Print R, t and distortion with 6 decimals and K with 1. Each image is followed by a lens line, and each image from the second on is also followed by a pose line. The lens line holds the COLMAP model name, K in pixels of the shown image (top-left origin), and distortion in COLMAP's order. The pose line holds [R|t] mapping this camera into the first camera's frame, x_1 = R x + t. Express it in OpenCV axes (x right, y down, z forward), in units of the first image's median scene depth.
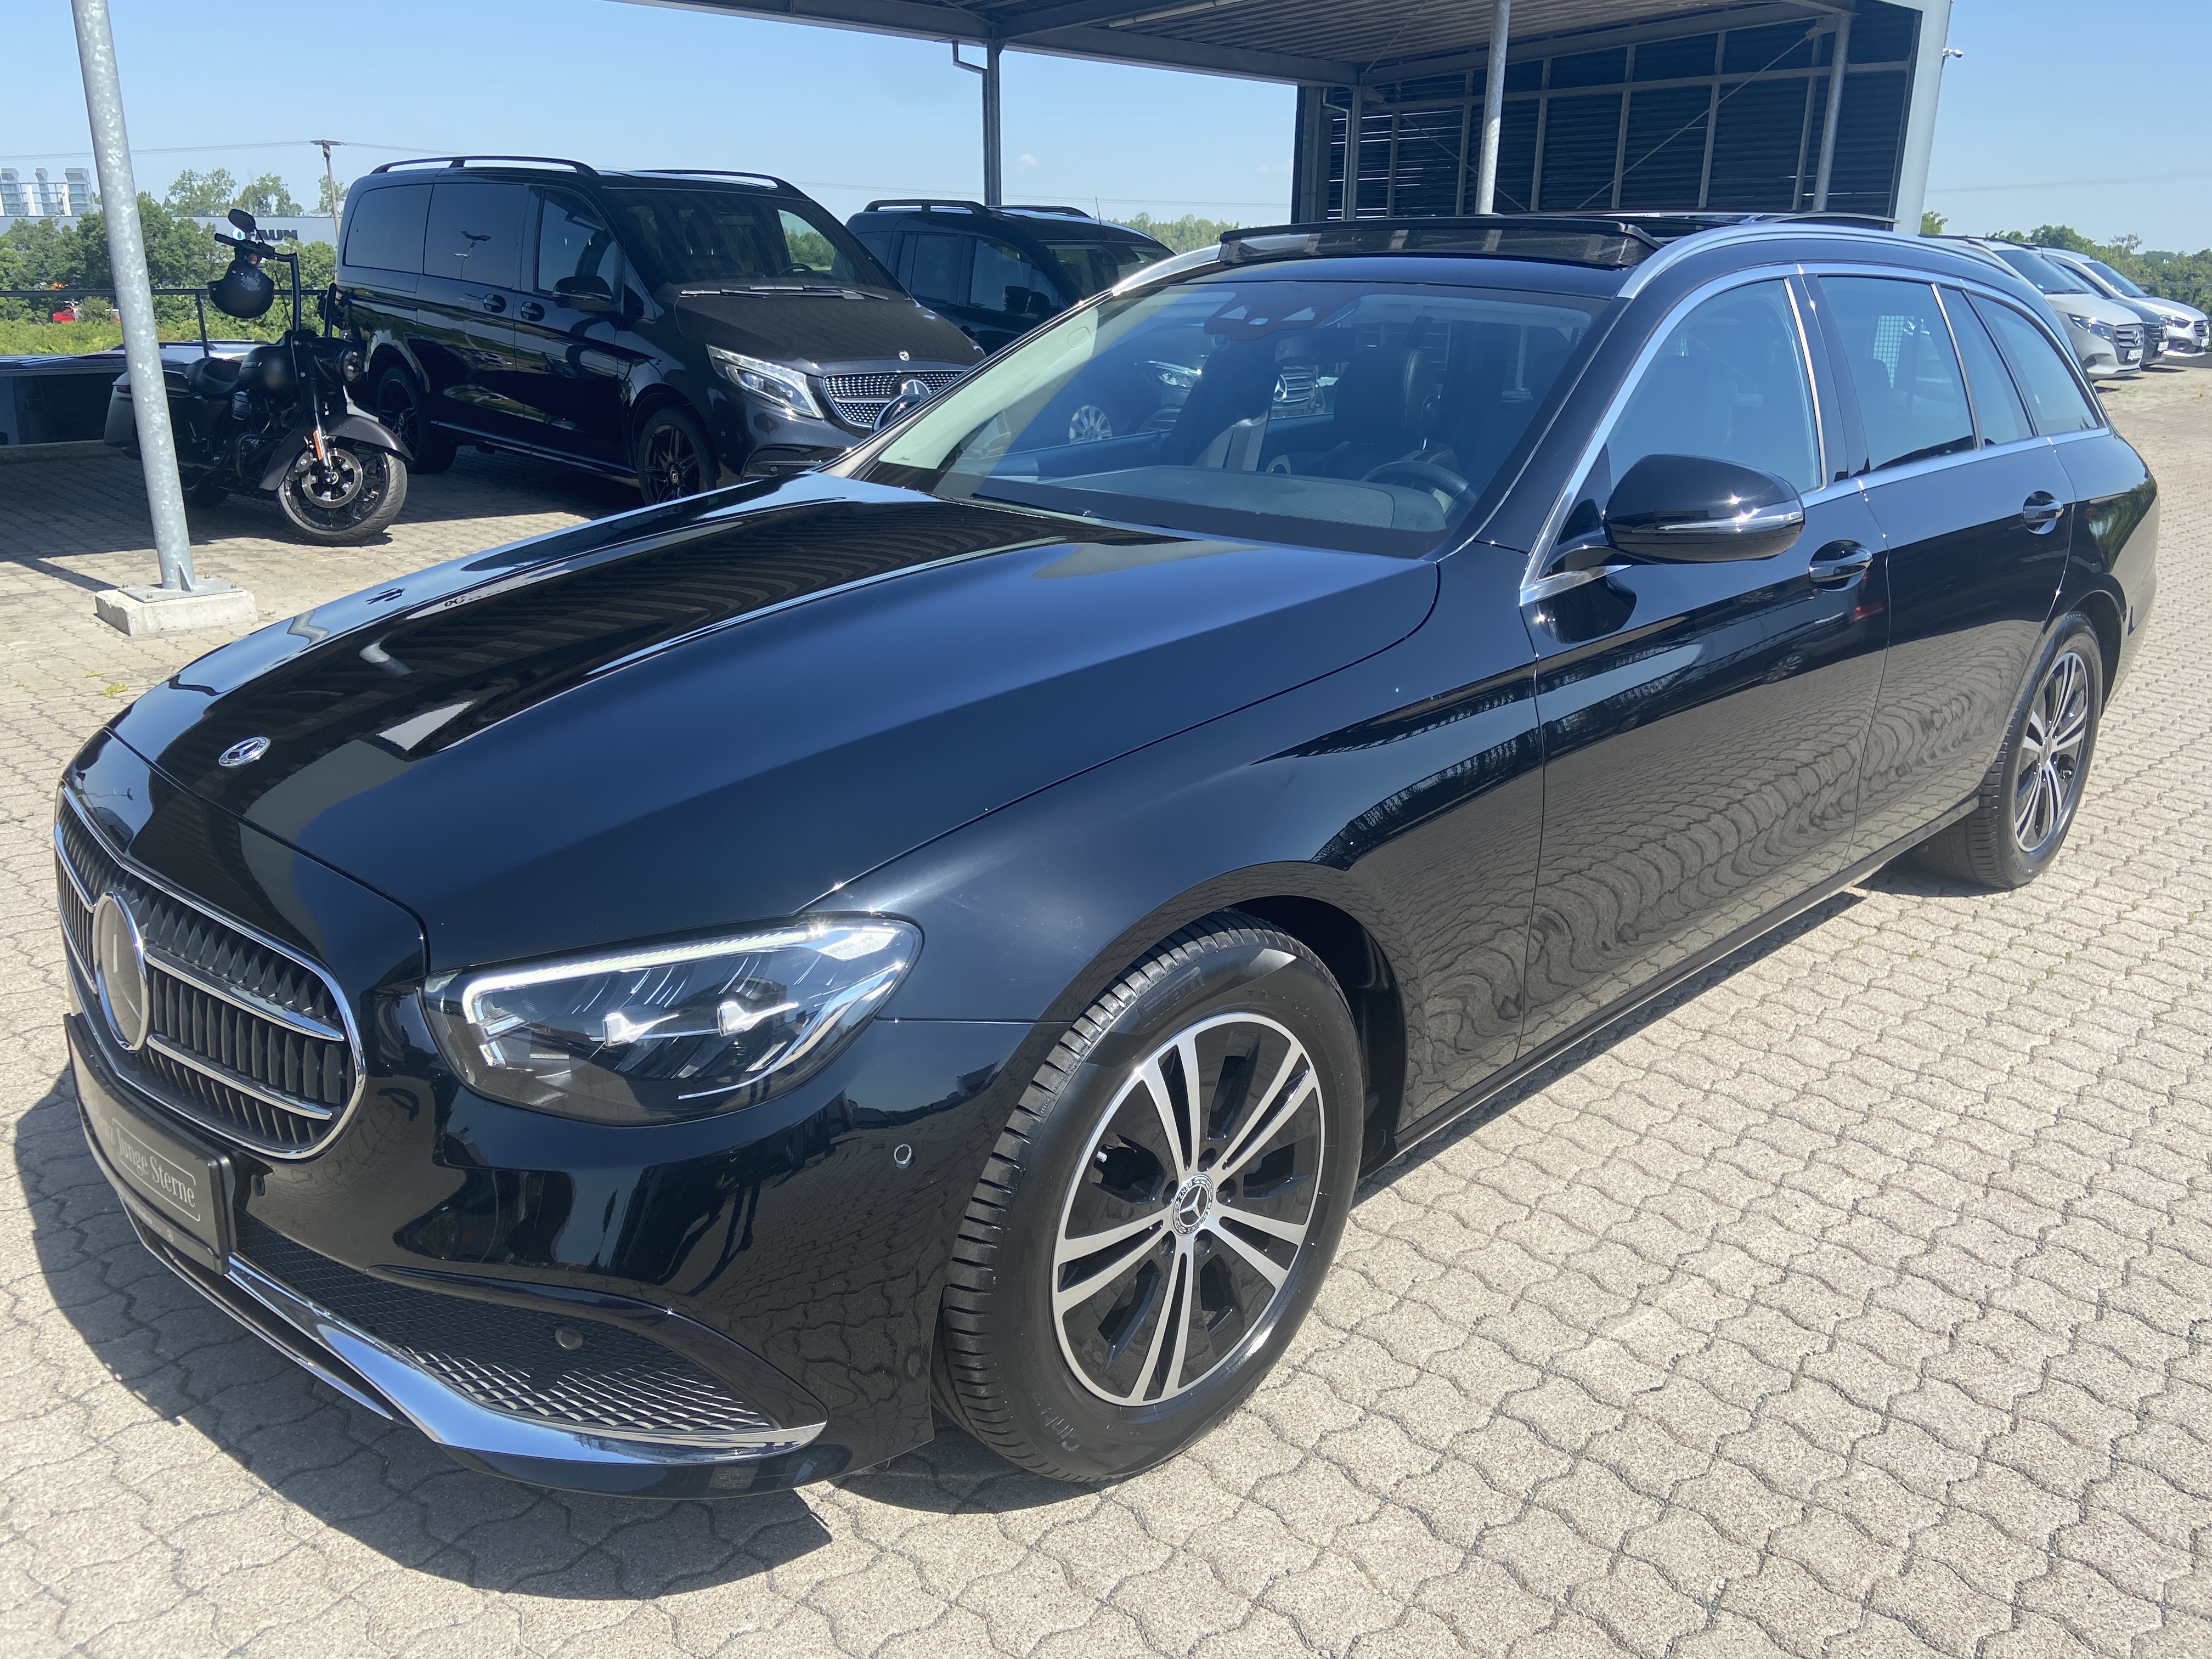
lens RADIAL K [[1701.7, 0, 1104.9], [0, 1701.7, 833.3], [0, 0, 1]] dist [0.012746, -0.008573]
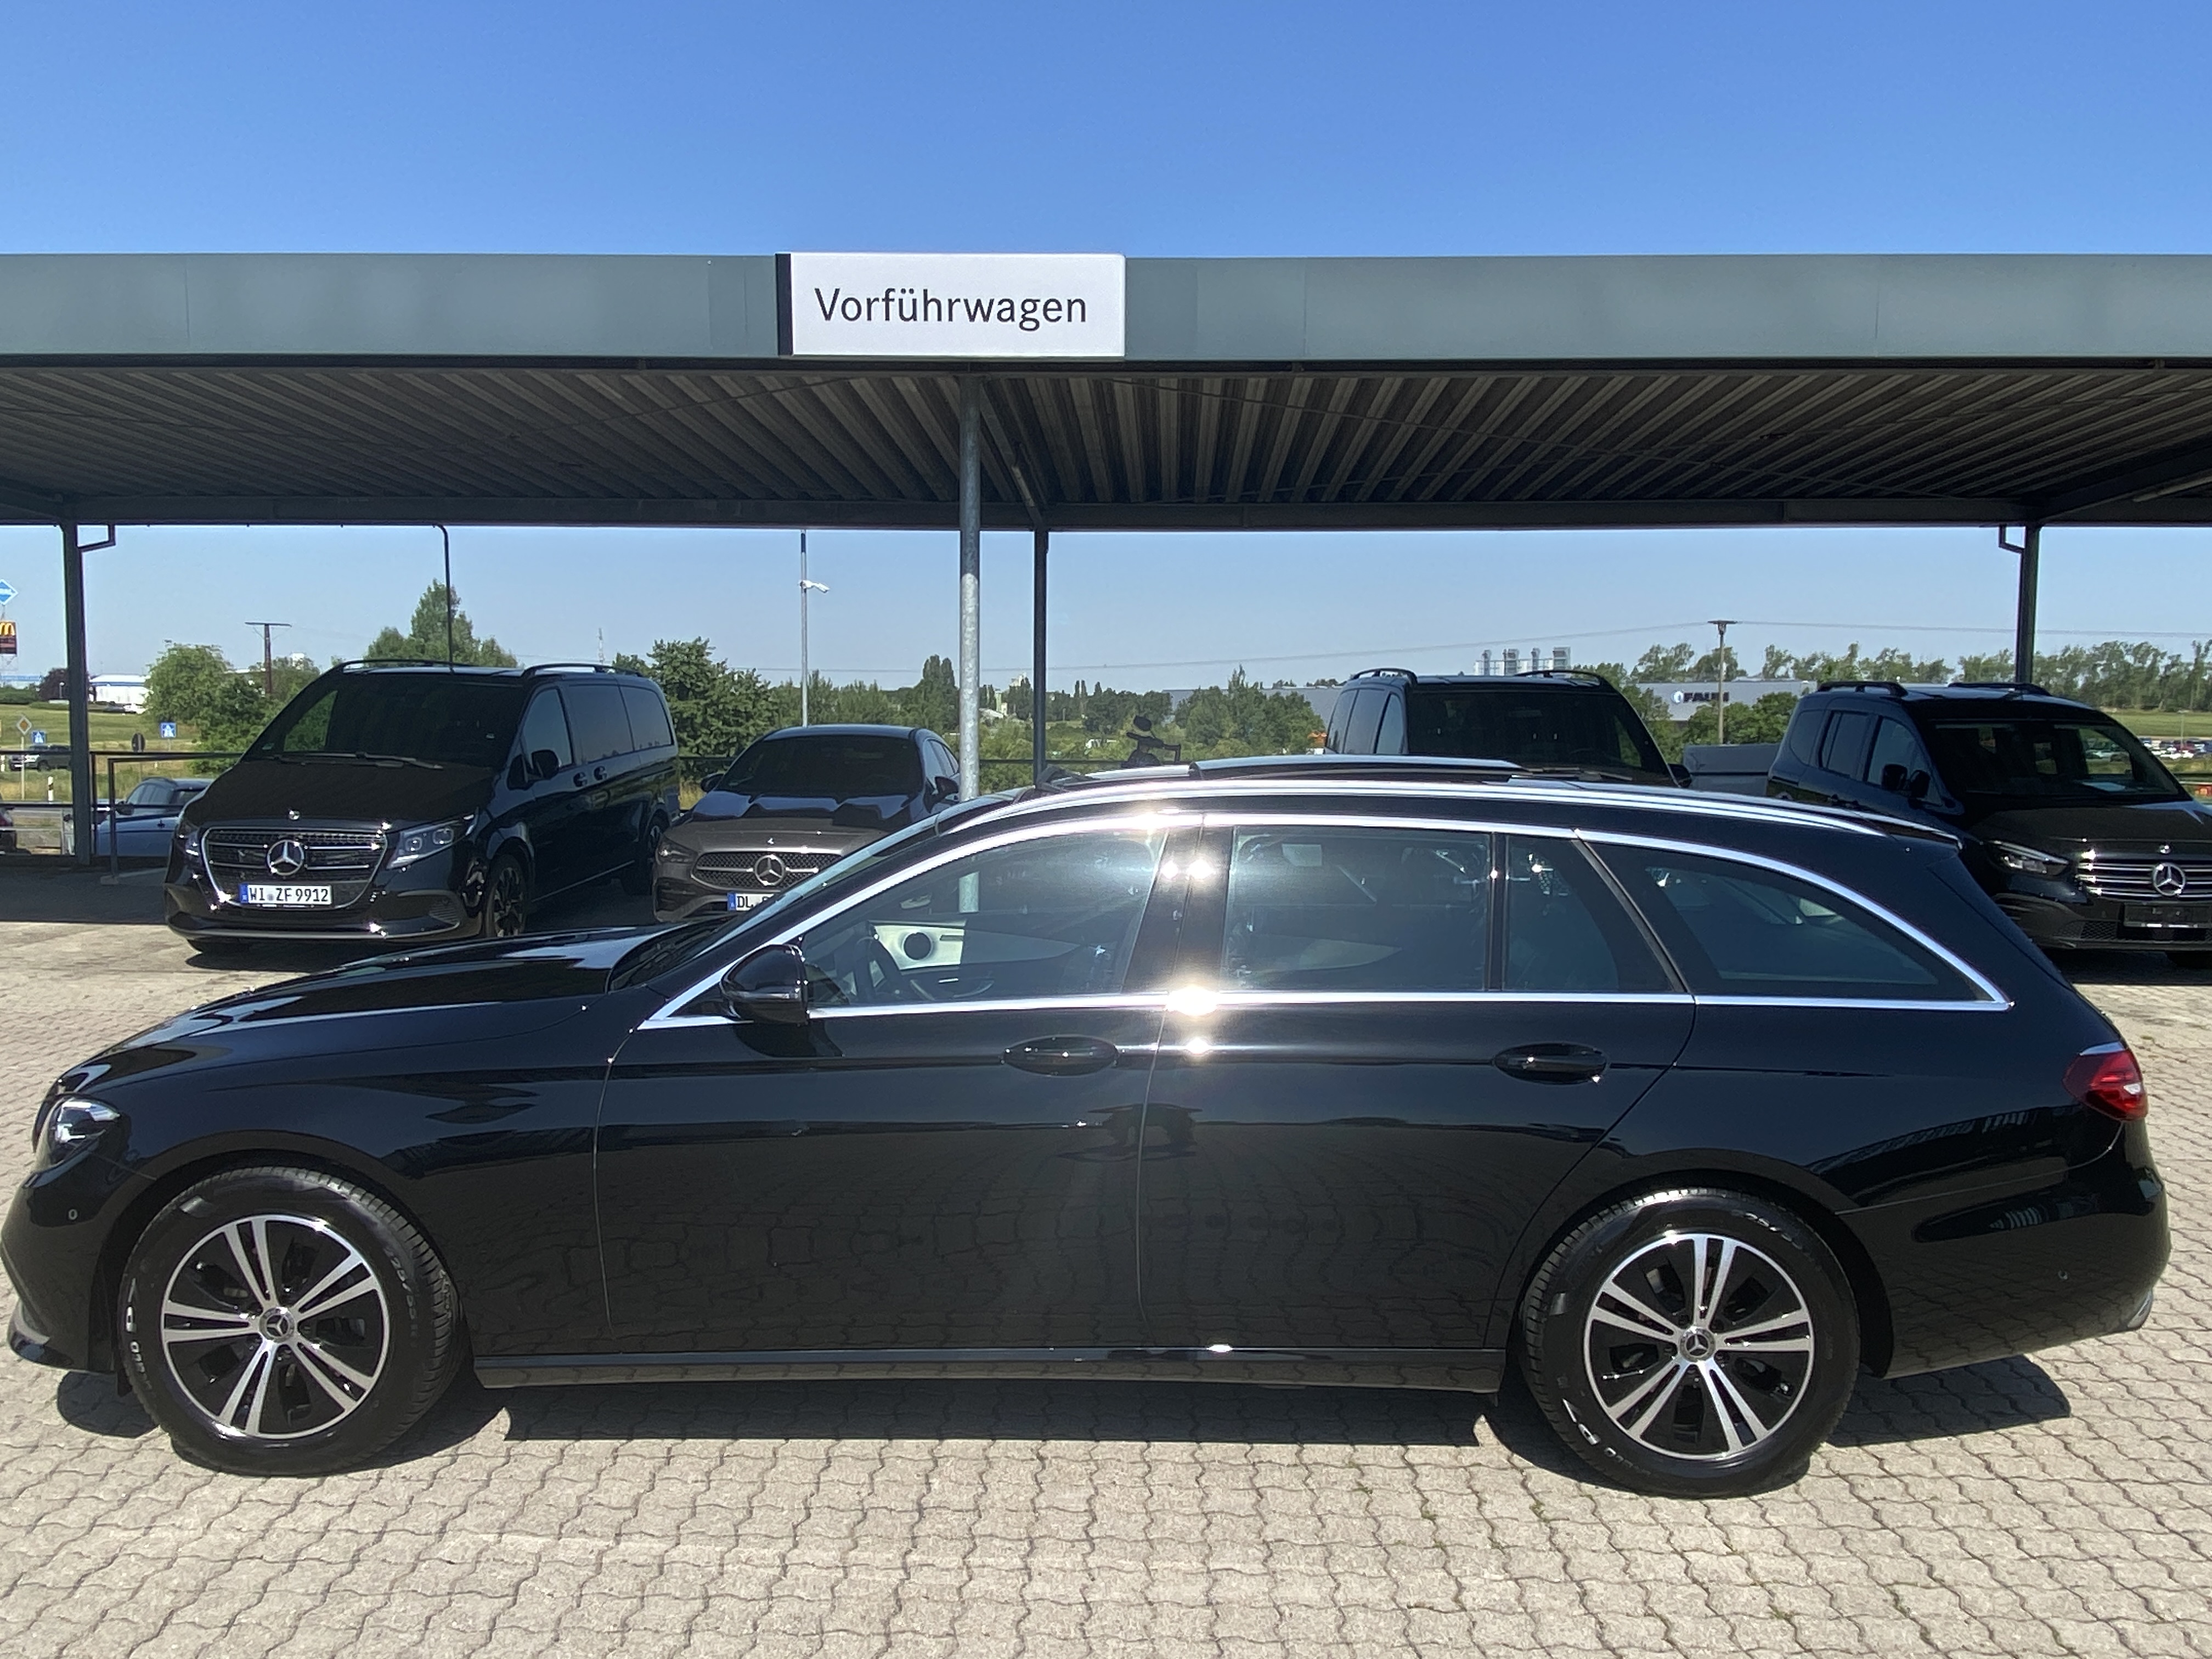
lens RADIAL K [[1616.7, 0, 1129.3], [0, 1616.7, 827.3], [0, 0, 1]] dist [0.063906, -0.076480]
pose [[0.683725, 0.040614, -0.728609, 1.758610], [-0.221107, 0.963045, -0.153805, -0.202026], [0.695436, 0.266261, 0.667438, 0.314108]]
